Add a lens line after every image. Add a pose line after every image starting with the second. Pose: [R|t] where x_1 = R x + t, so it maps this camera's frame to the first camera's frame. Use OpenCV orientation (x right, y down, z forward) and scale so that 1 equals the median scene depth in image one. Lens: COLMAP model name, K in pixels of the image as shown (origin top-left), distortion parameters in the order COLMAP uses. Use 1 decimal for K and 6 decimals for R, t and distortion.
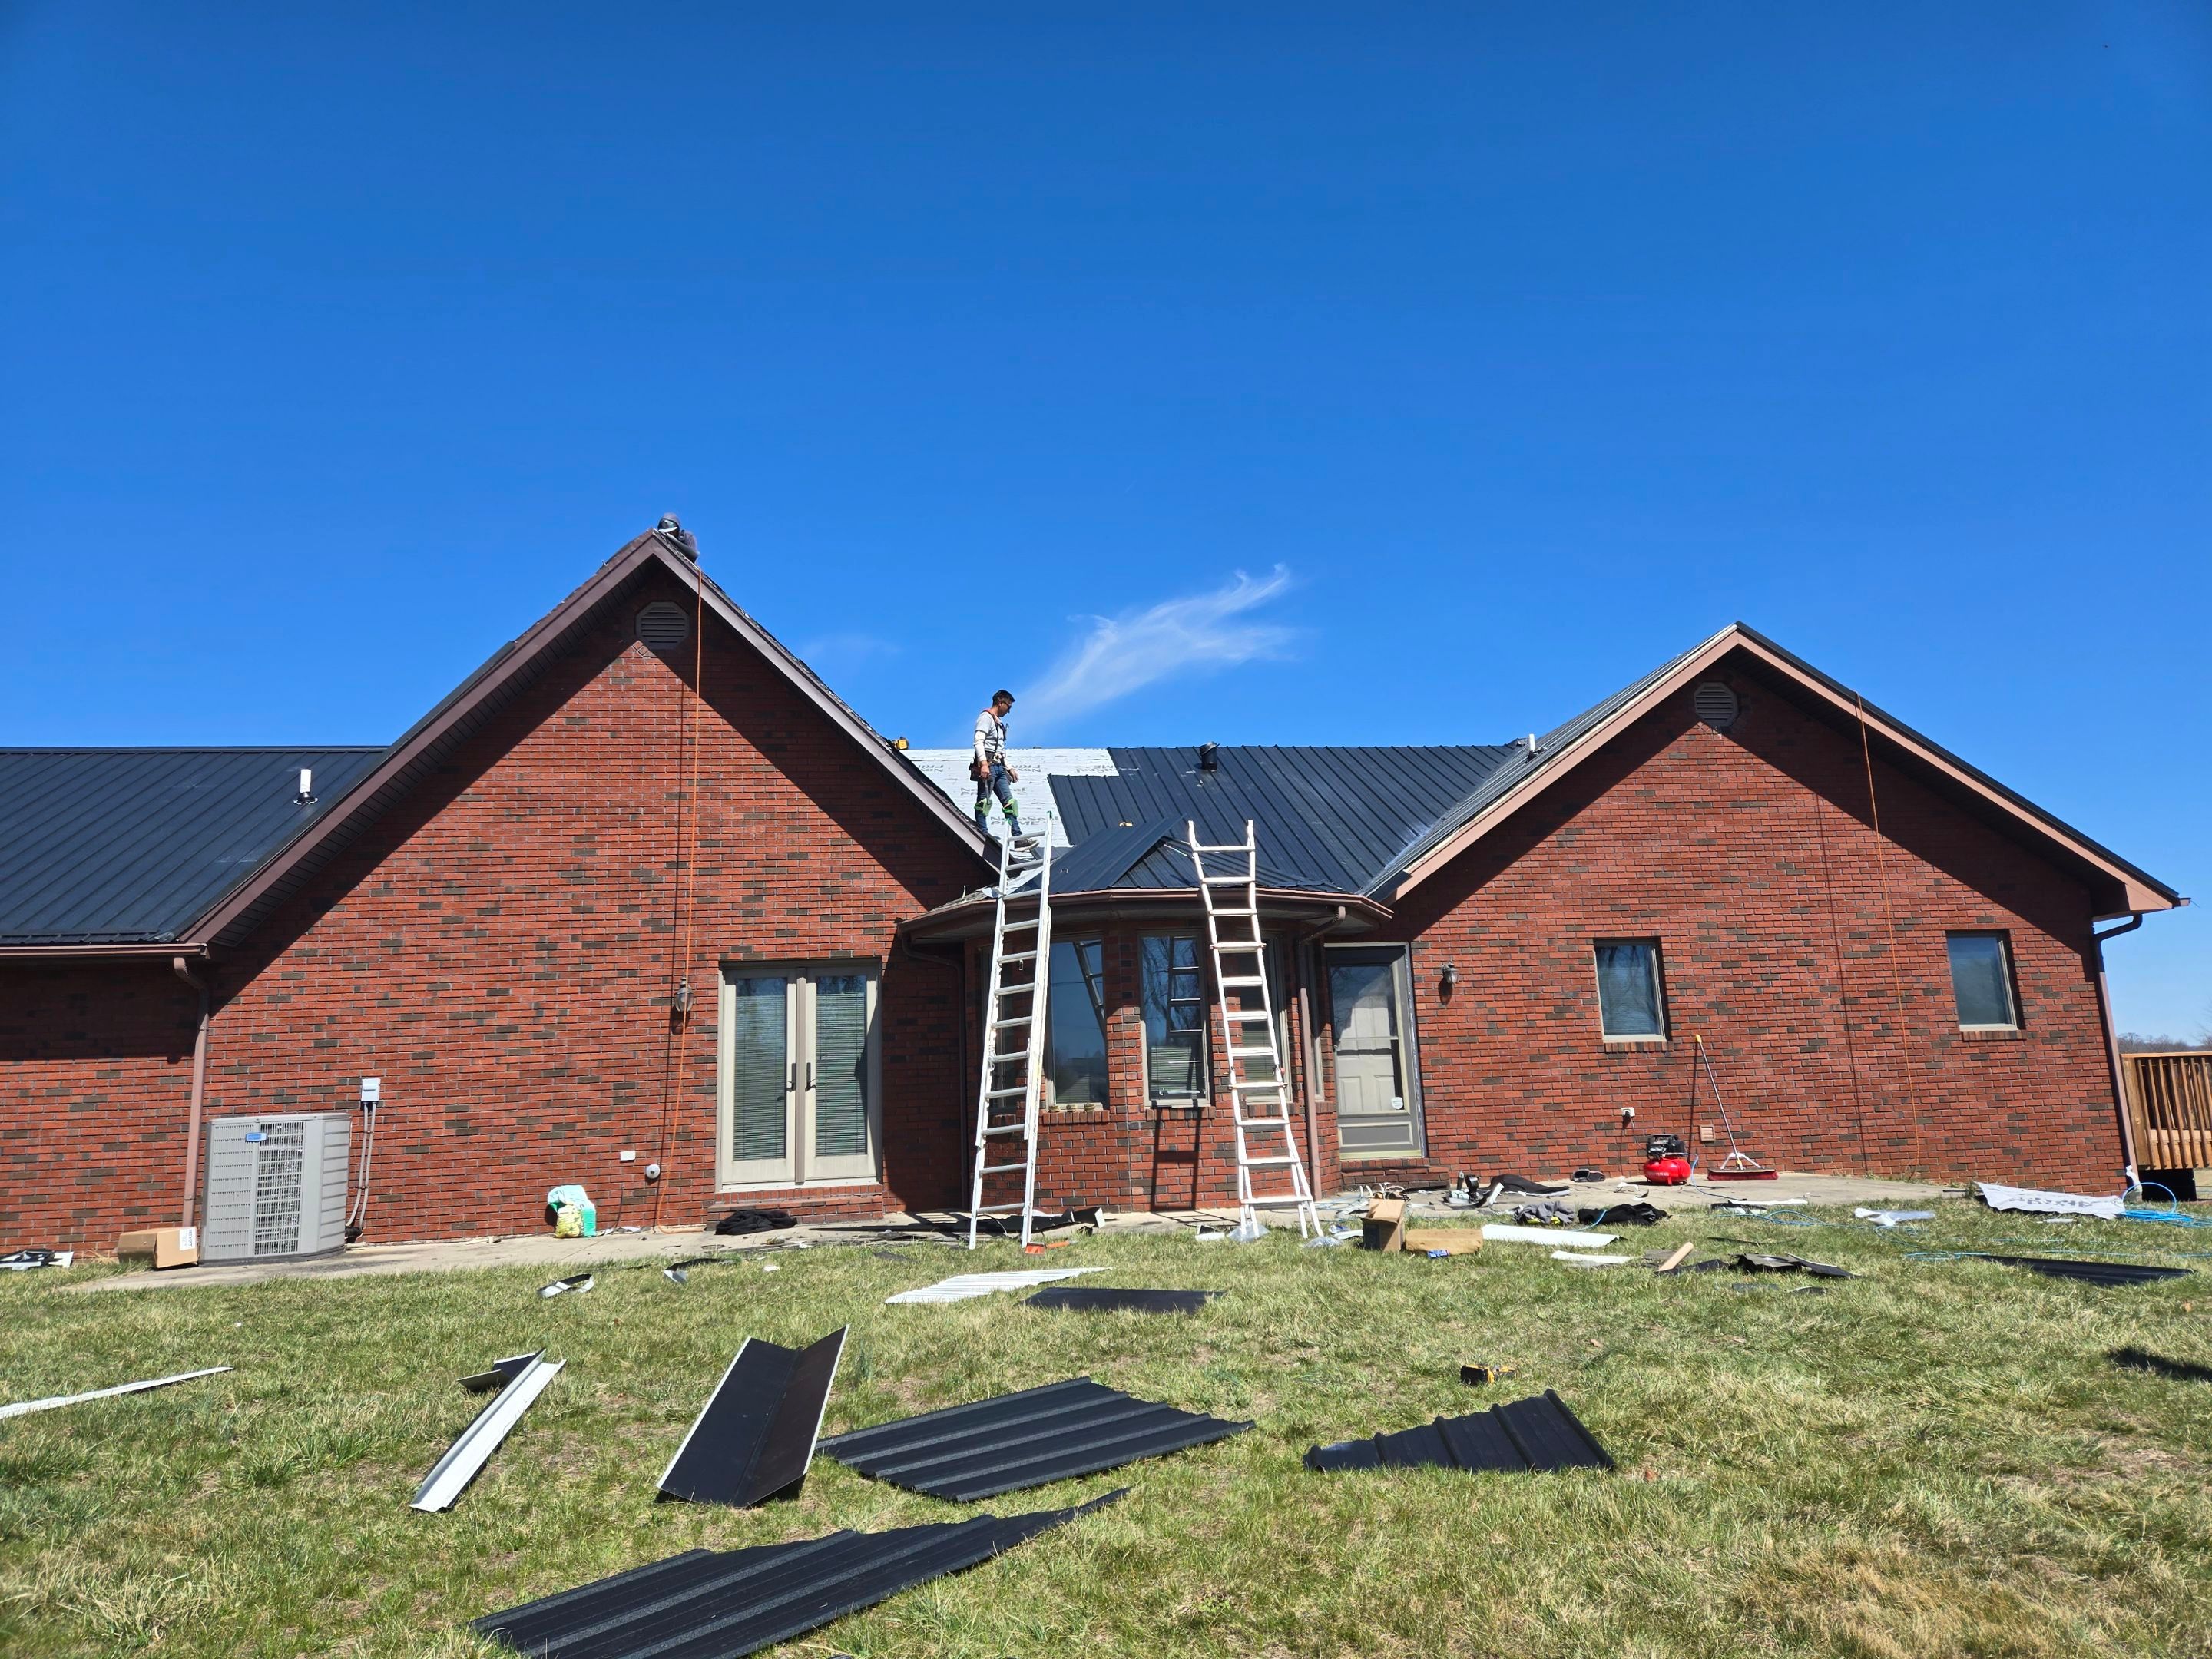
lens RADIAL K [[1468.6, 0, 1099.3], [0, 1468.6, 821.5], [0, 0, 1]] dist [0.082813, -0.067081]
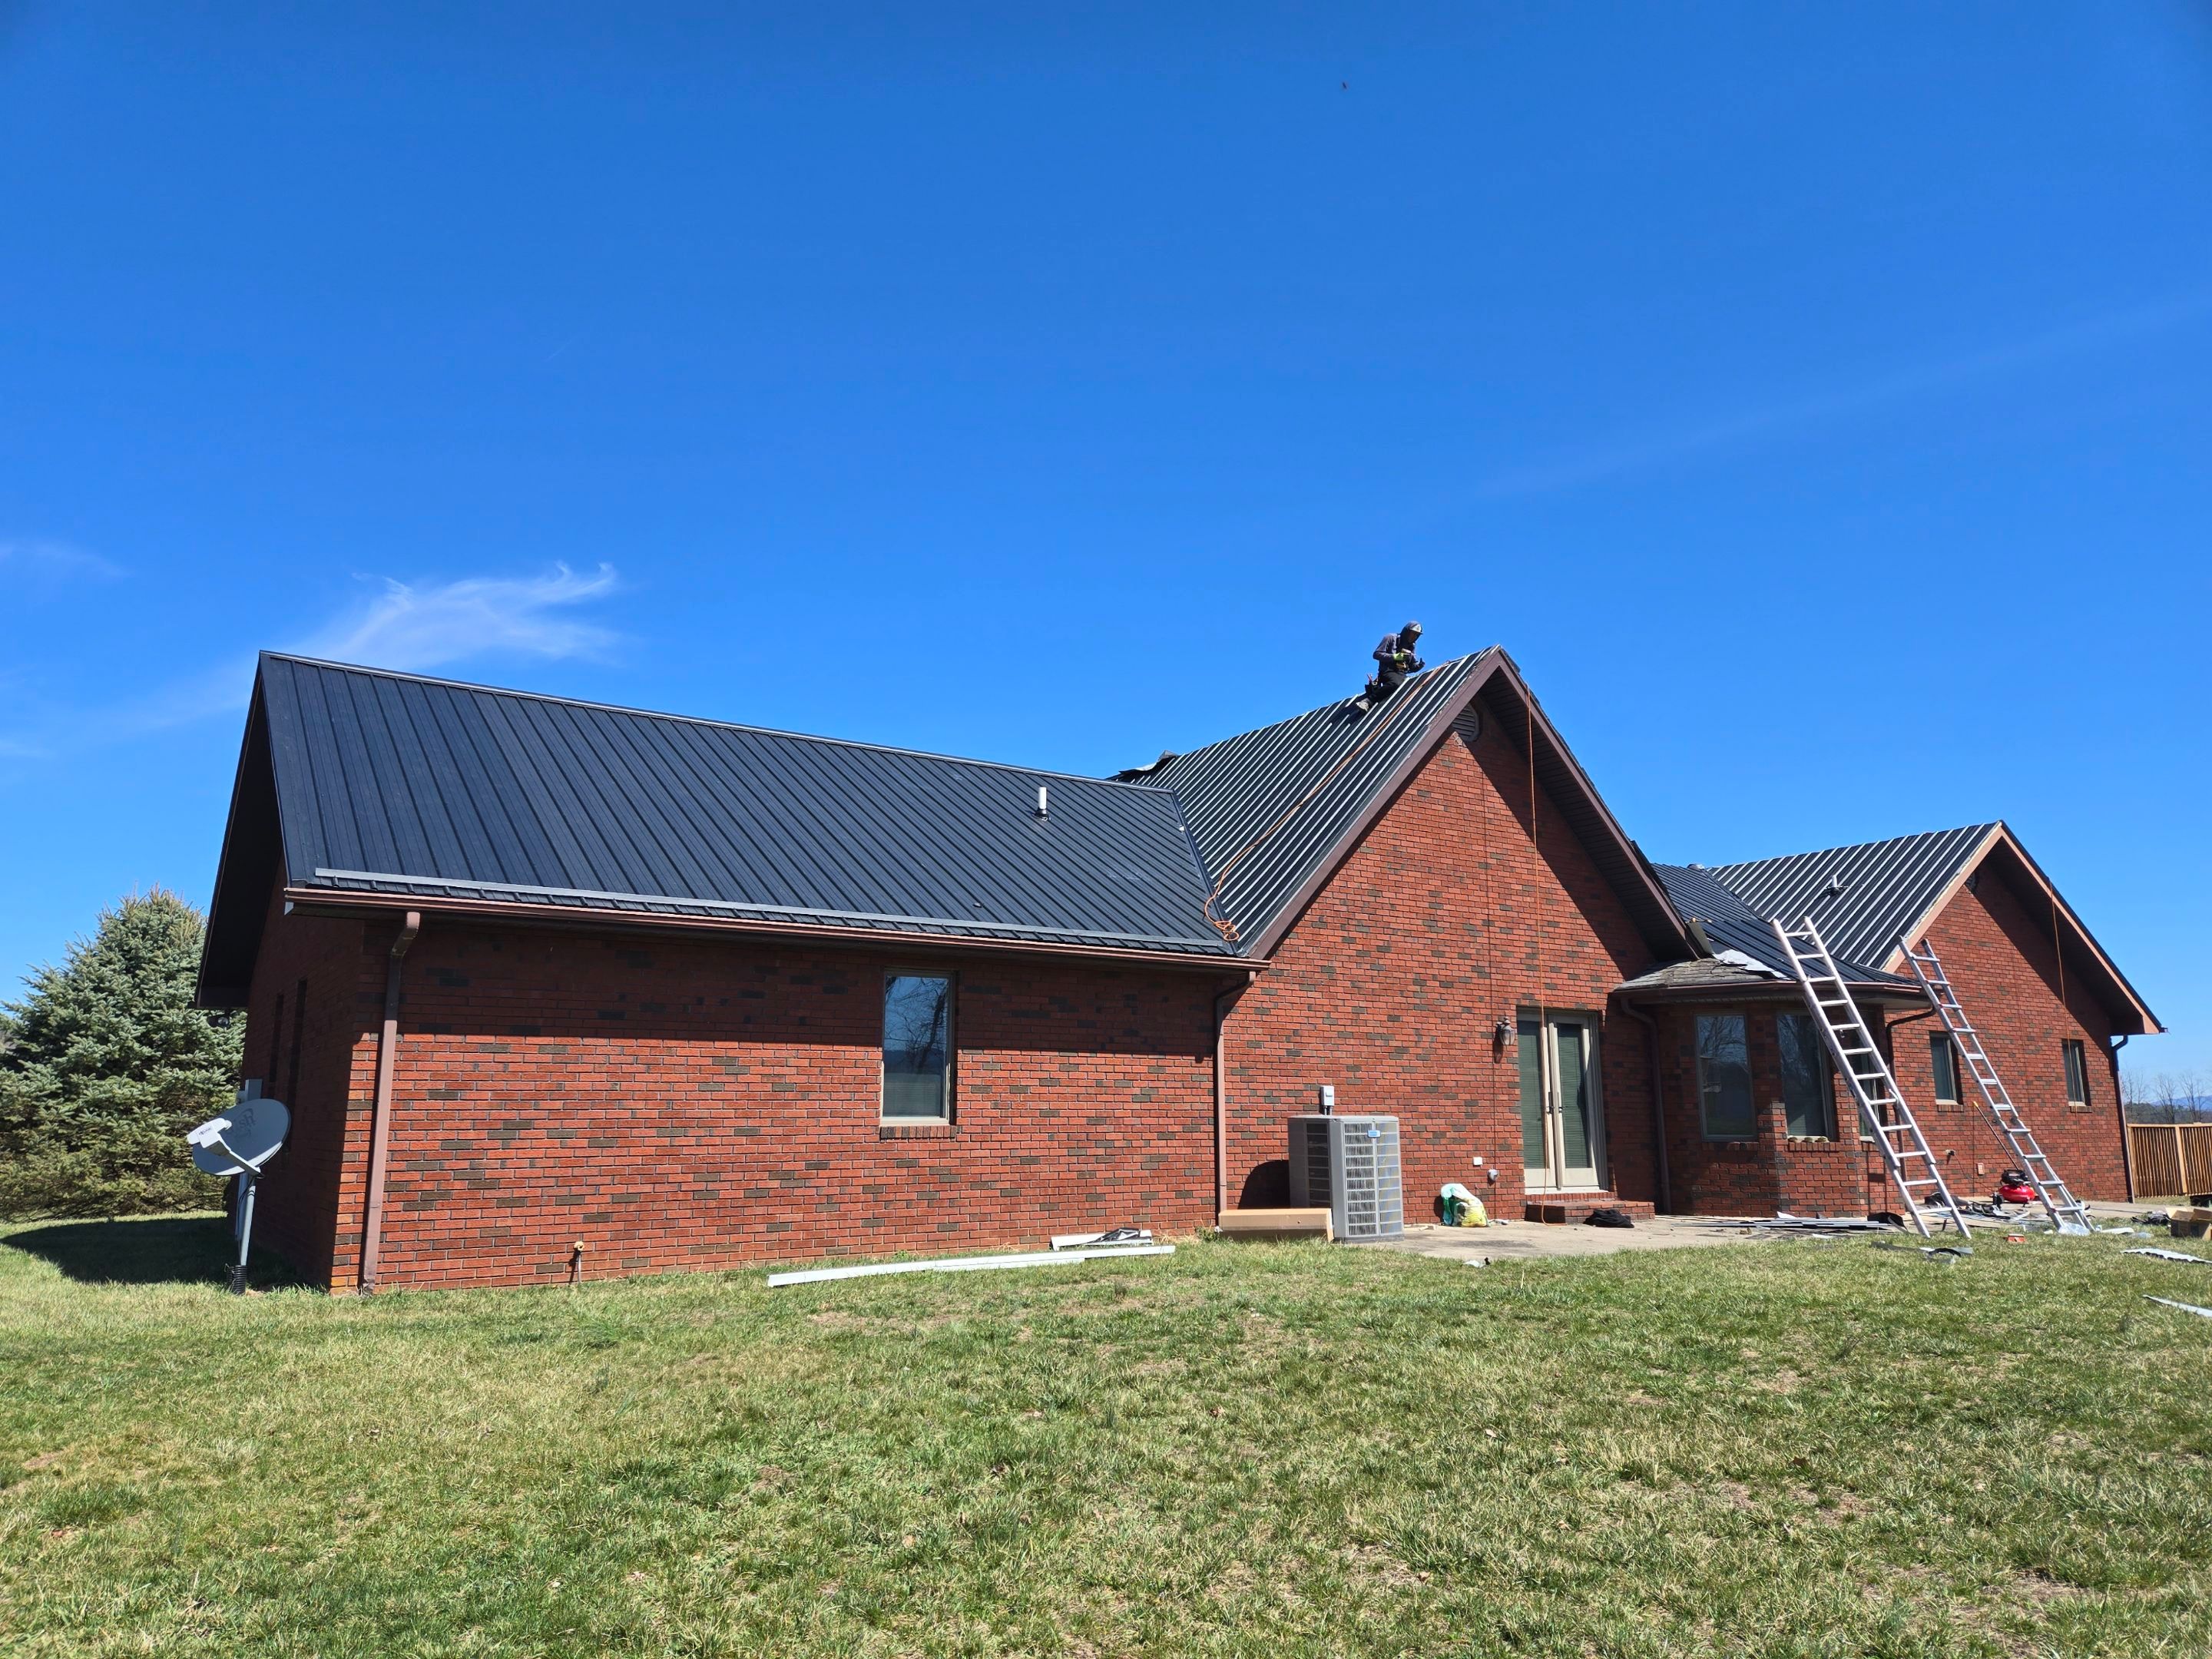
lens RADIAL K [[1468.6, 0, 1106.4], [0, 1468.6, 844.6], [0, 0, 1]] dist [0.082813, -0.067081]
pose [[0.899548, 0.115674, 0.421228, -1.064877], [-0.112184, 0.993134, -0.033153, 0.039972], [-0.422171, -0.017433, 0.906349, 0.035460]]
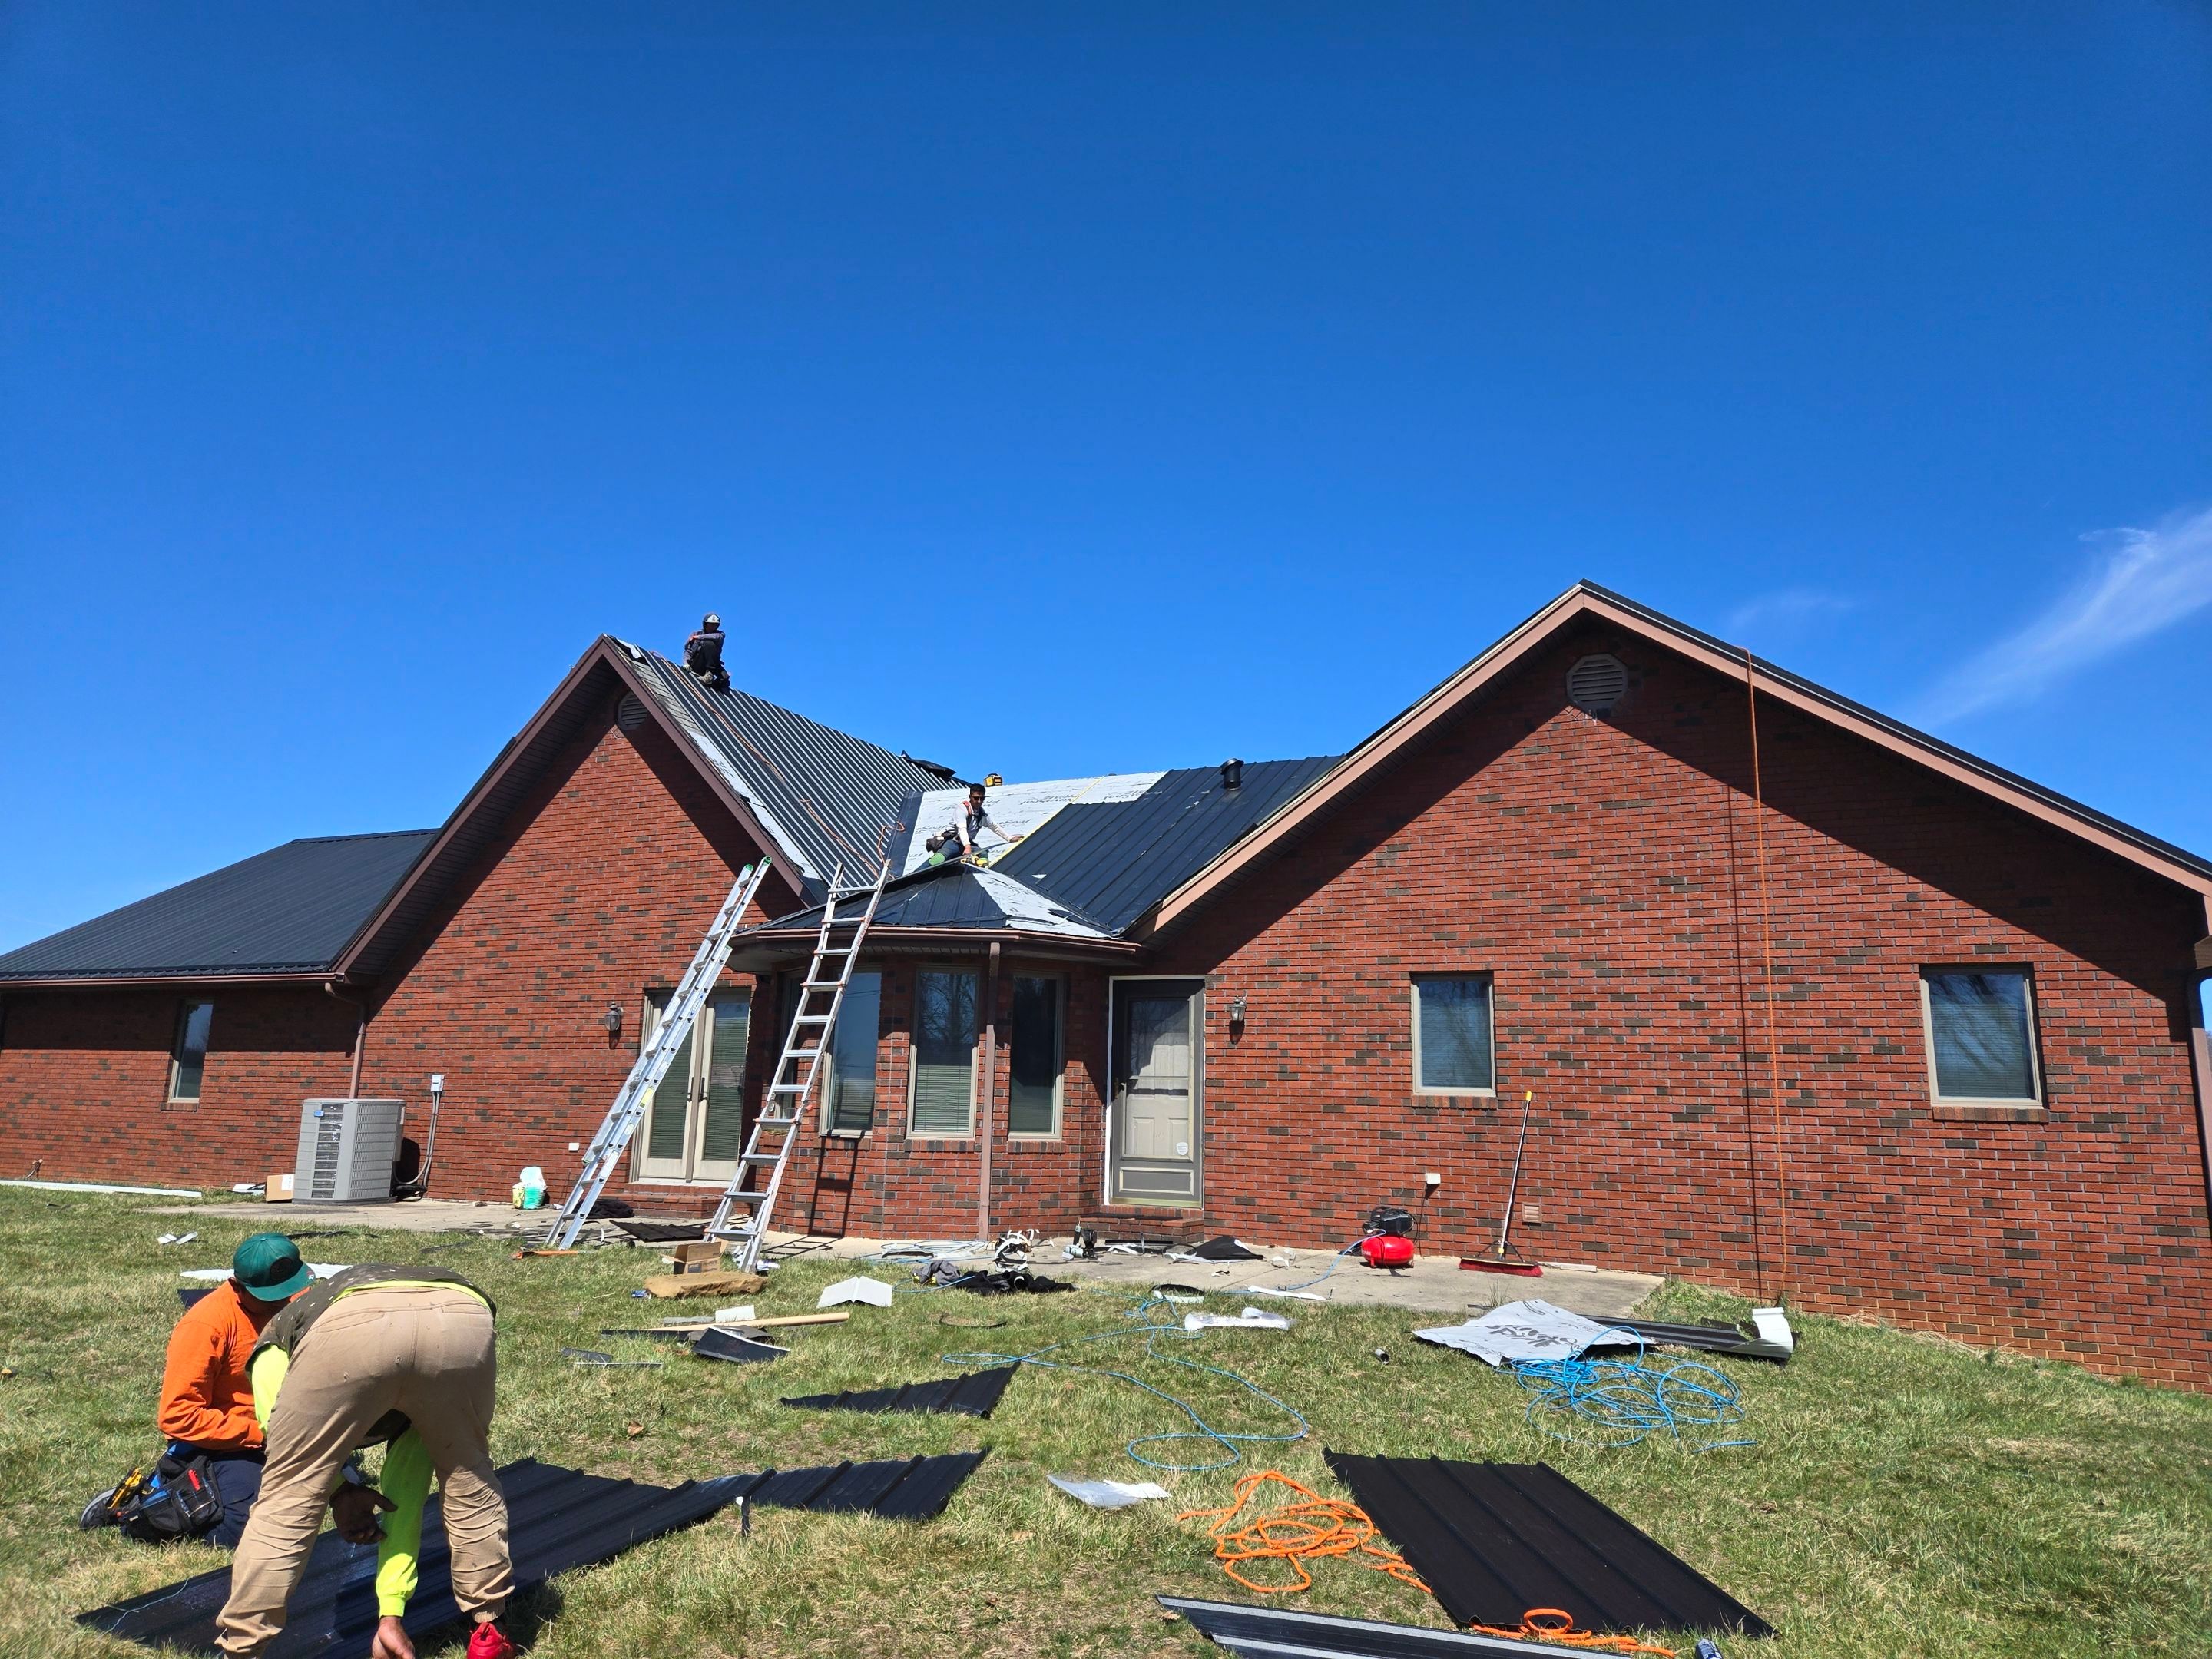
lens RADIAL K [[1468.6, 0, 1105.4], [0, 1468.6, 805.1], [0, 0, 1]] dist [0.082813, -0.067081]
pose [[0.833483, -0.054620, -0.549839, 0.702391], [0.048549, 0.998493, -0.025596, -0.004719], [0.550408, -0.005360, 0.834878, 0.201391]]
